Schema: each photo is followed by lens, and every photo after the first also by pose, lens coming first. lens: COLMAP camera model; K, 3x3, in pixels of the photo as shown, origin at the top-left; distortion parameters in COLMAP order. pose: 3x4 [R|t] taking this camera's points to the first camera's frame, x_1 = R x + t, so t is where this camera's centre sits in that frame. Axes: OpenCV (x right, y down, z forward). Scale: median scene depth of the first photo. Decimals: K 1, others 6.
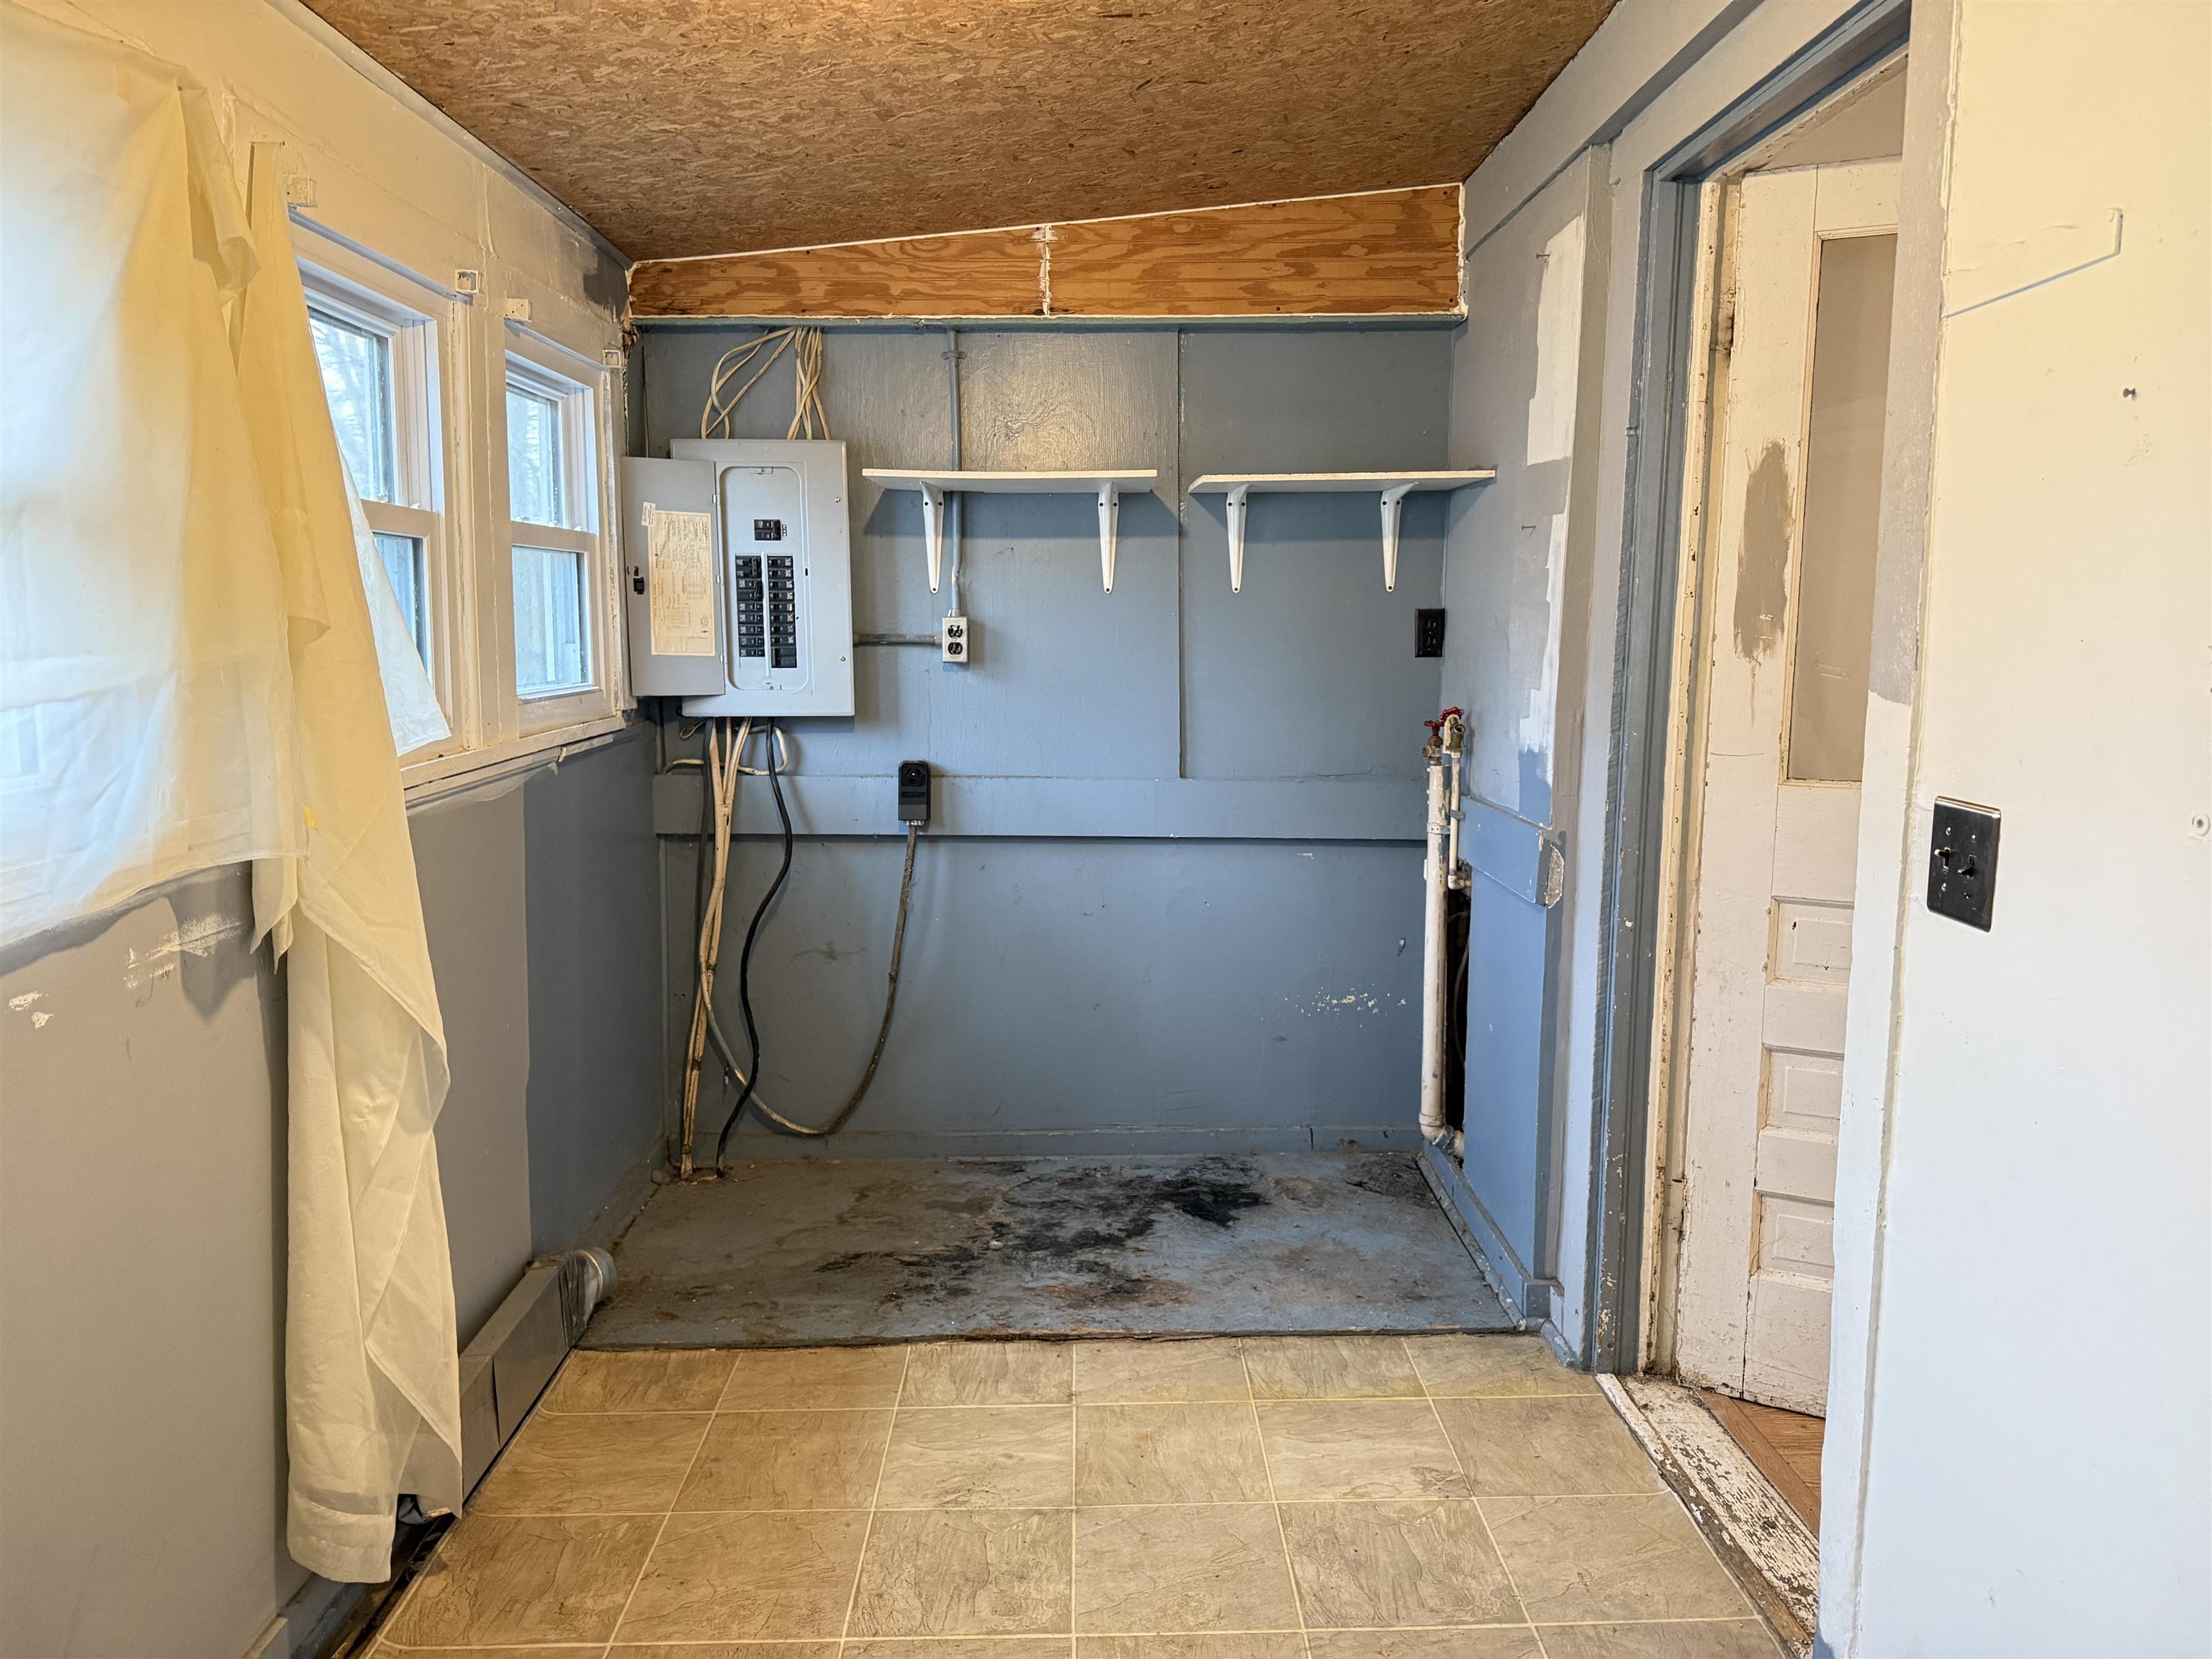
lens RADIAL K [[1548.8, 0, 1106.0], [0, 1548.8, 829.5], [0, 0, 1]] dist [0.092125, -0.123802]
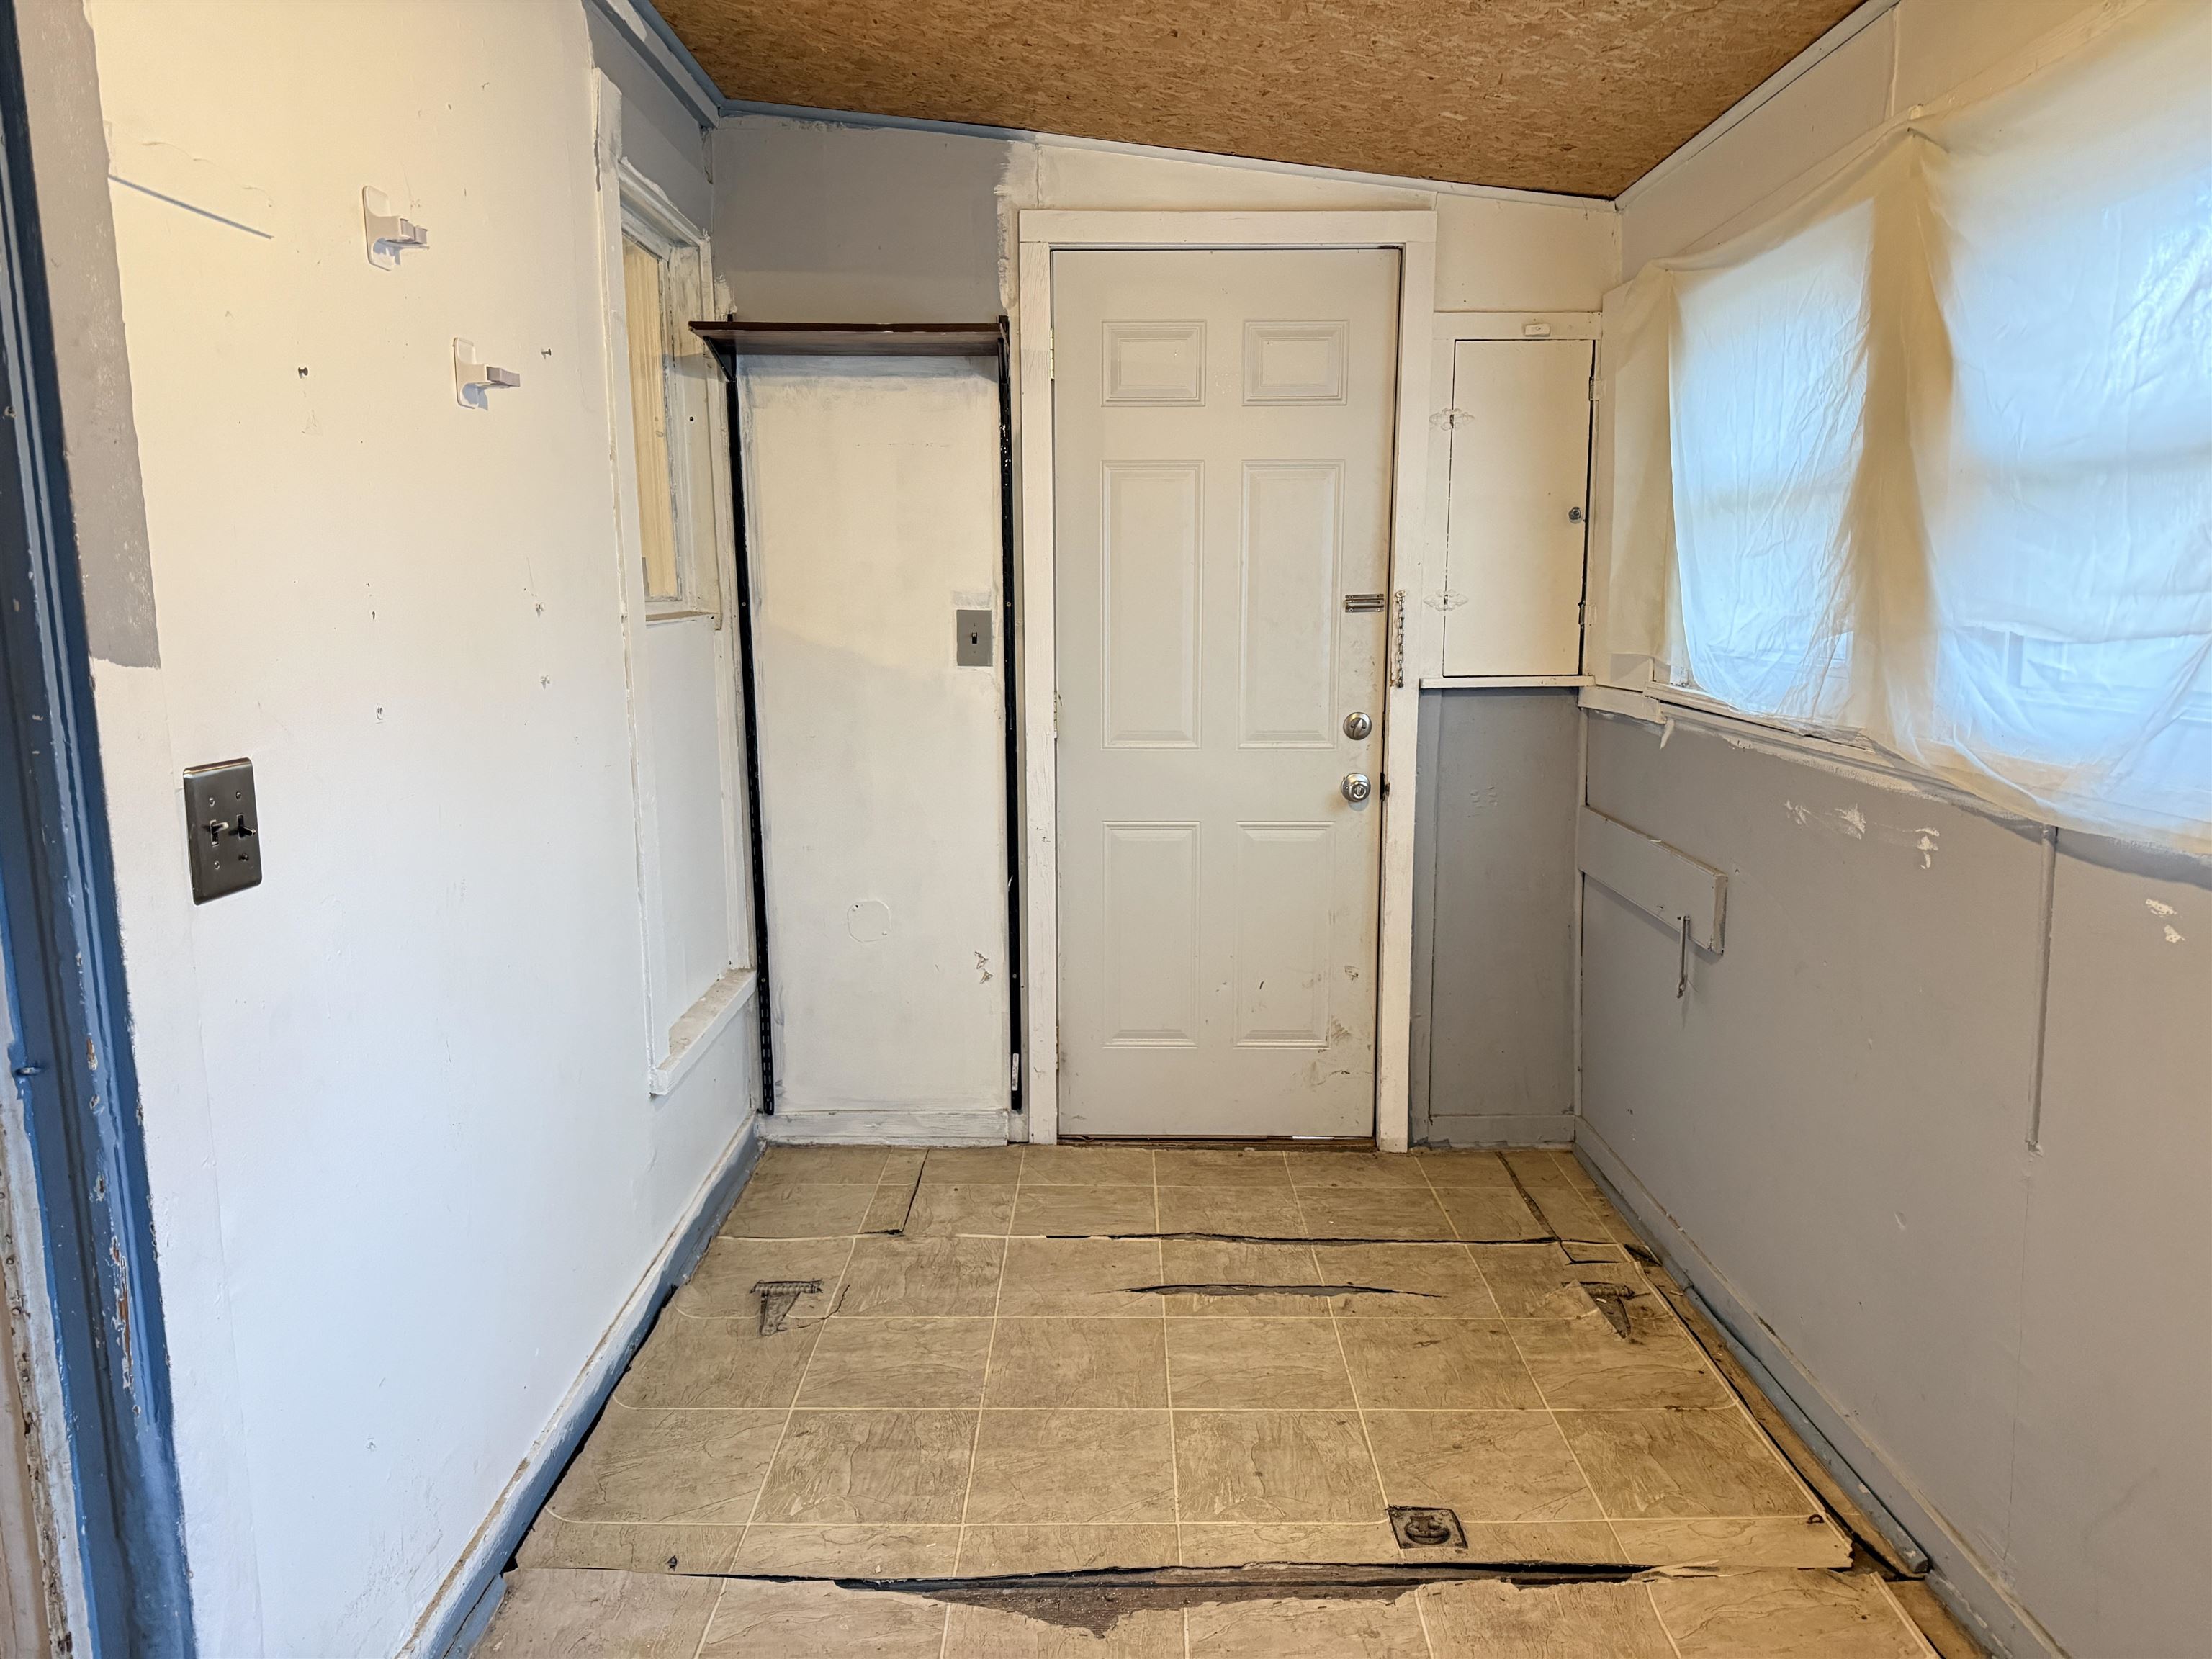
lens RADIAL K [[1548.8, 0, 1106.0], [0, 1548.8, 829.5], [0, 0, 1]] dist [0.092125, -0.123802]
pose [[-0.999796, 0.000442, 0.020197, 0.017075], [0.006163, 0.958779, 0.284087, -0.233741], [-0.019239, 0.284154, -0.958586, 1.857830]]
